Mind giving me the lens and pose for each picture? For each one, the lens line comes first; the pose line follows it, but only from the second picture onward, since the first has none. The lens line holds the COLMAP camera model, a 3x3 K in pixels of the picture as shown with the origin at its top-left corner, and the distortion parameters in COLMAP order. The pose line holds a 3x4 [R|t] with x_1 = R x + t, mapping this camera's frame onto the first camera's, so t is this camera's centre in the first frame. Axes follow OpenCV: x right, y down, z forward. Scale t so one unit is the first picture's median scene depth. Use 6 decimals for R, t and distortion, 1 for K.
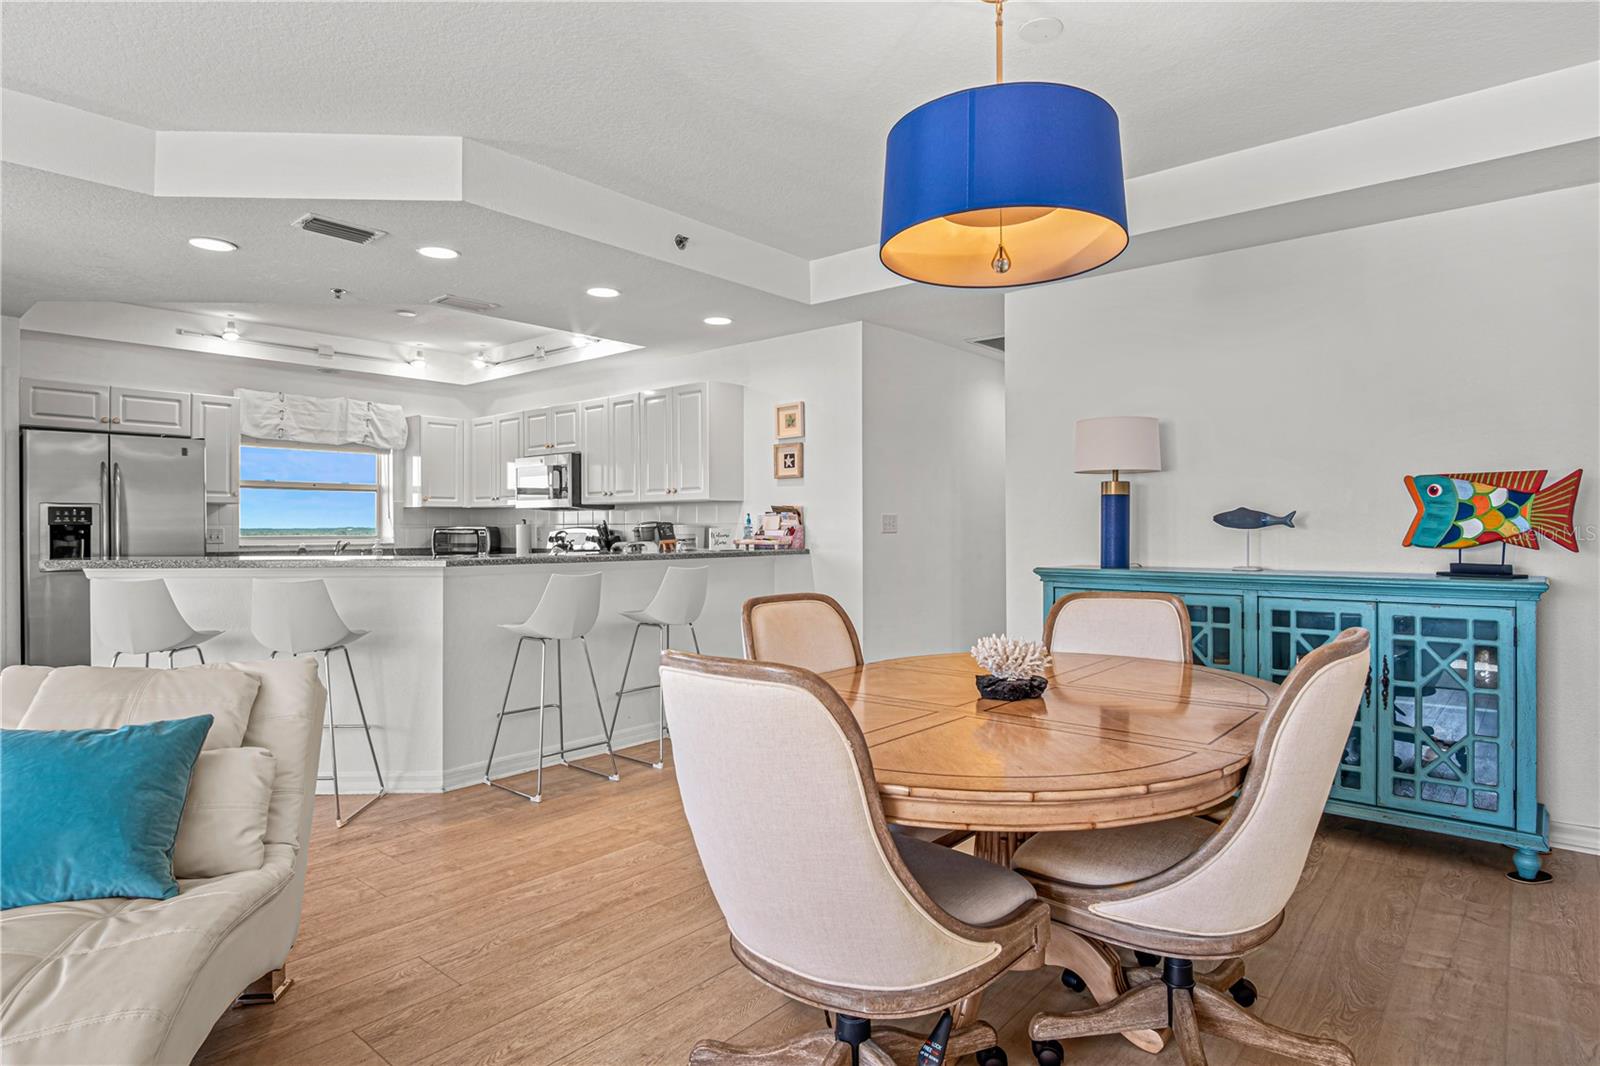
lens RADIAL K [[878.2, 0, 802.8], [0, 878.2, 523.6], [0, 0, 1]] dist [-0.021620, 0.001552]
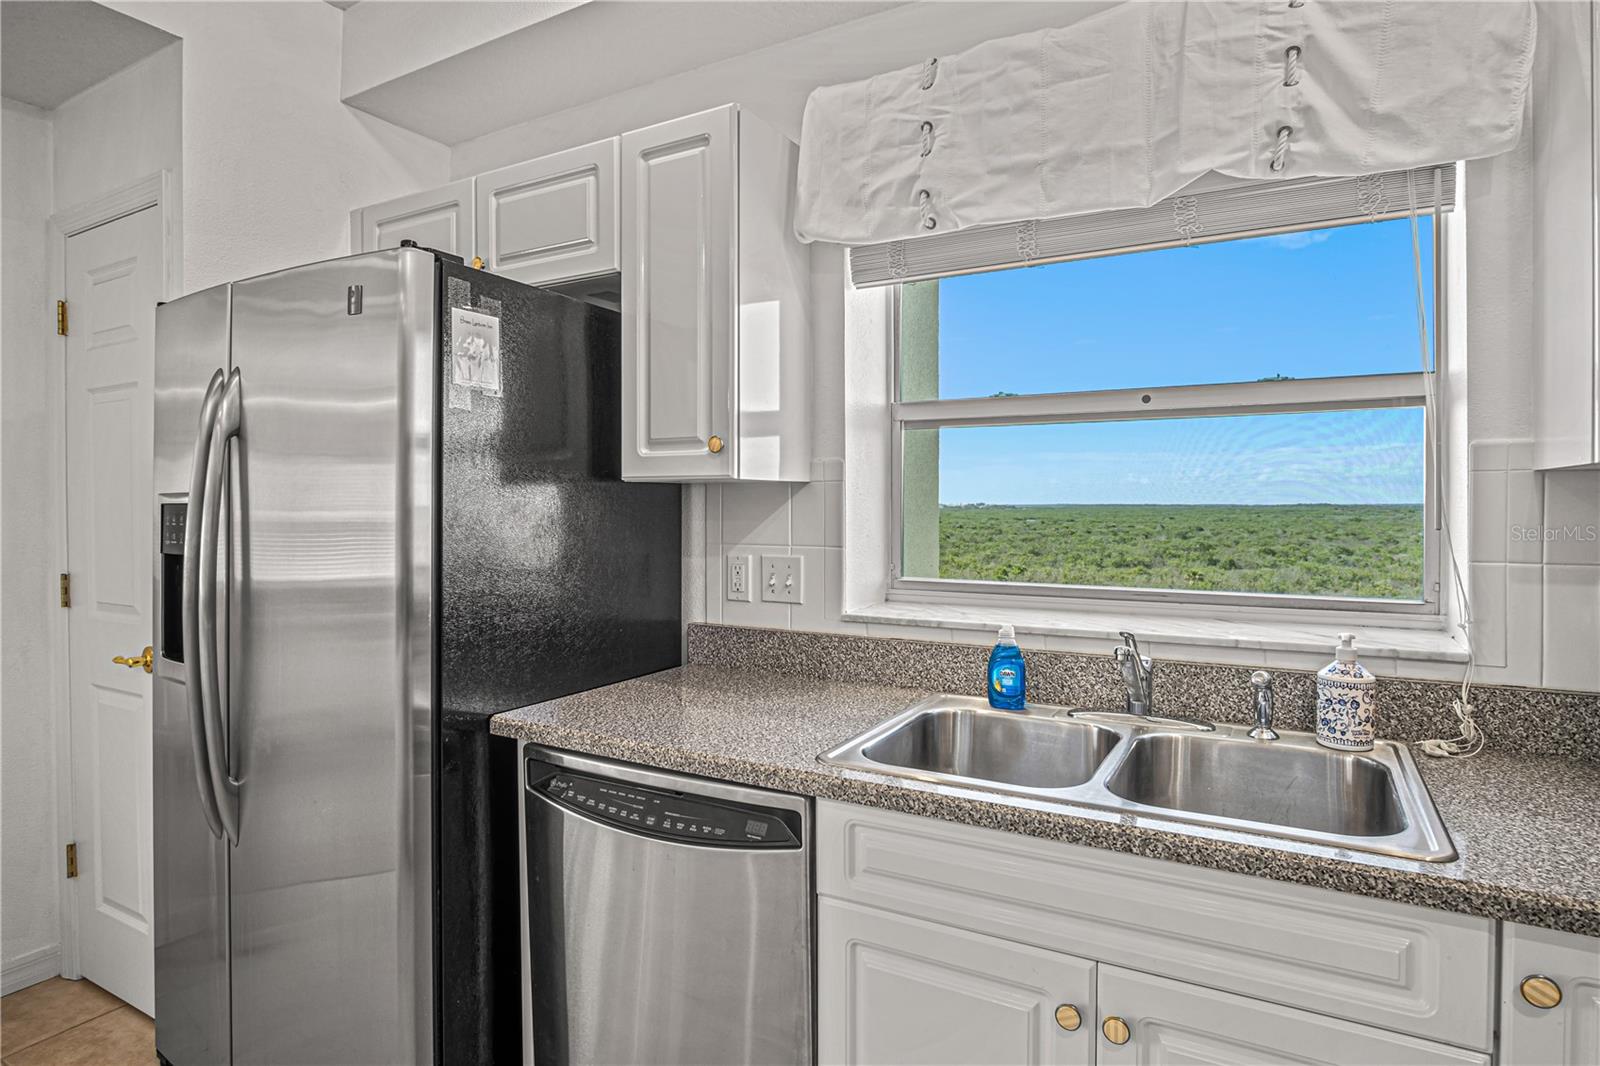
lens RADIAL K [[870.0, 0, 809.5], [0, 870.0, 510.7], [0, 0, 1]] dist [-0.023123, 0.001252]
pose [[0.196668, 0.012803, -0.980386, -0.402688], [0.007153, 0.999869, 0.014492, -0.017980], [0.980444, -0.009862, 0.196551, 1.065453]]
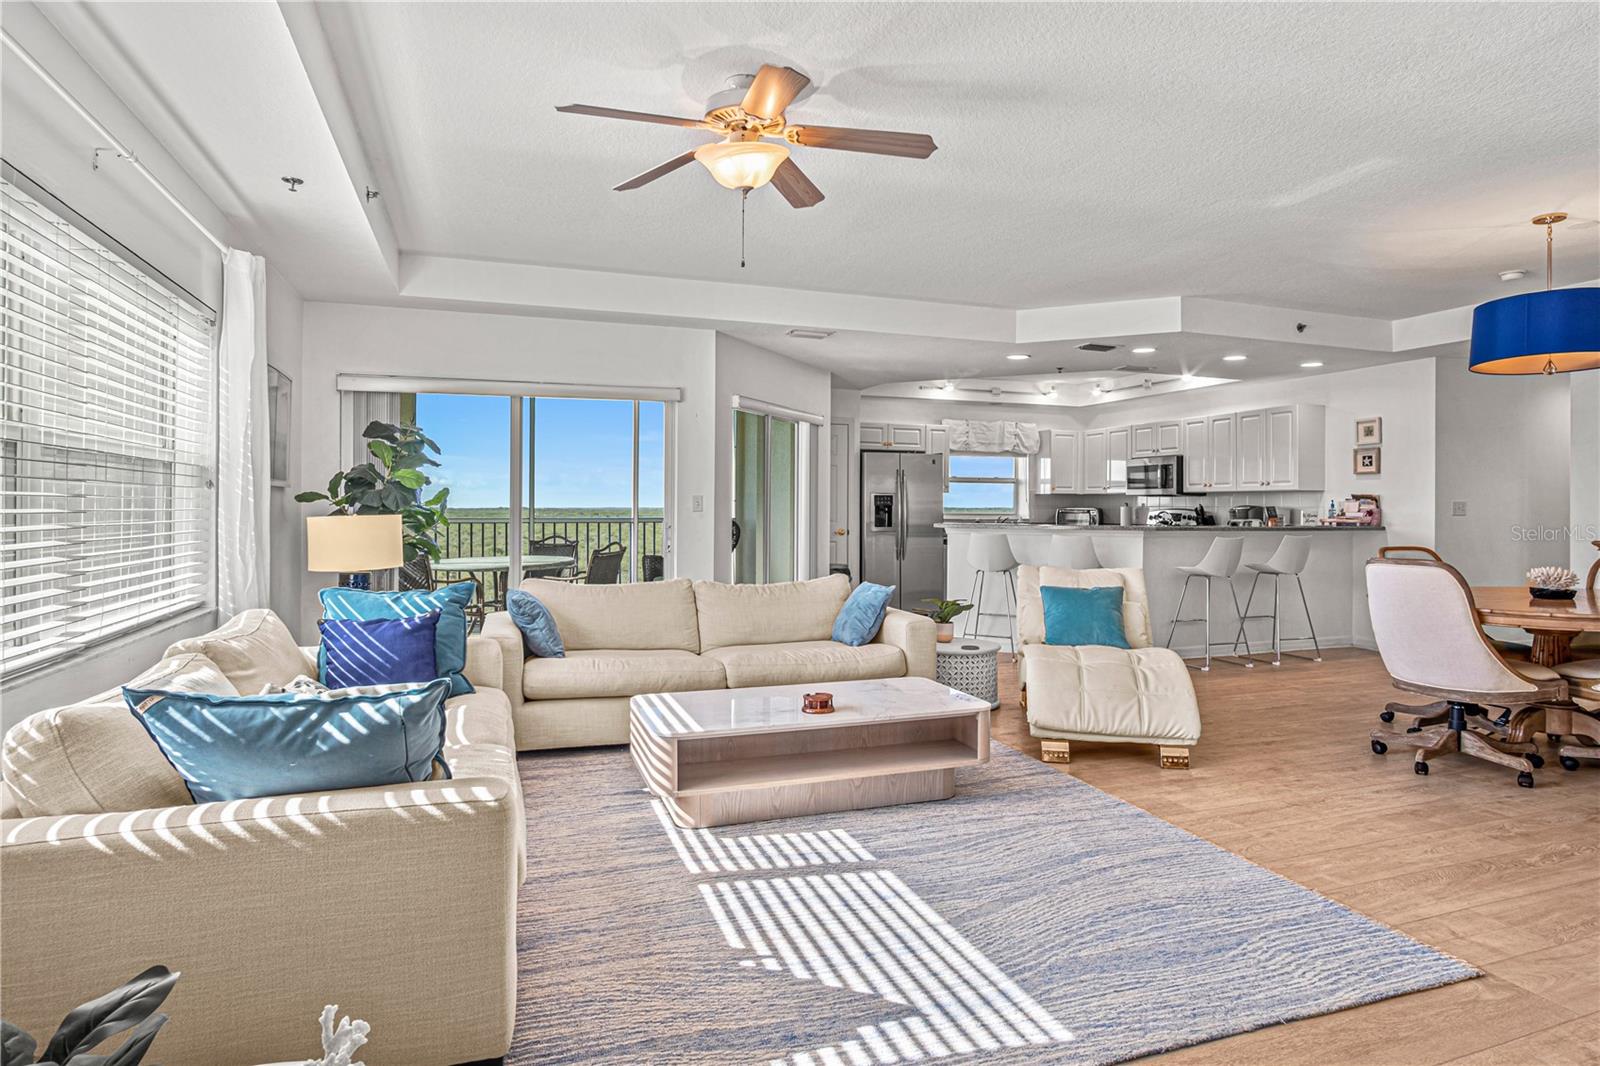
lens RADIAL K [[890.2, 0, 767.0], [0, 890.2, 507.5], [0, 0, 1]] dist [-0.023707, 0.002331]
pose [[0.853800, 0.007181, -0.520552, -0.095785], [-0.005607, 0.999974, 0.004598, -0.001080], [0.520571, -0.001007, 0.853818, -0.621047]]
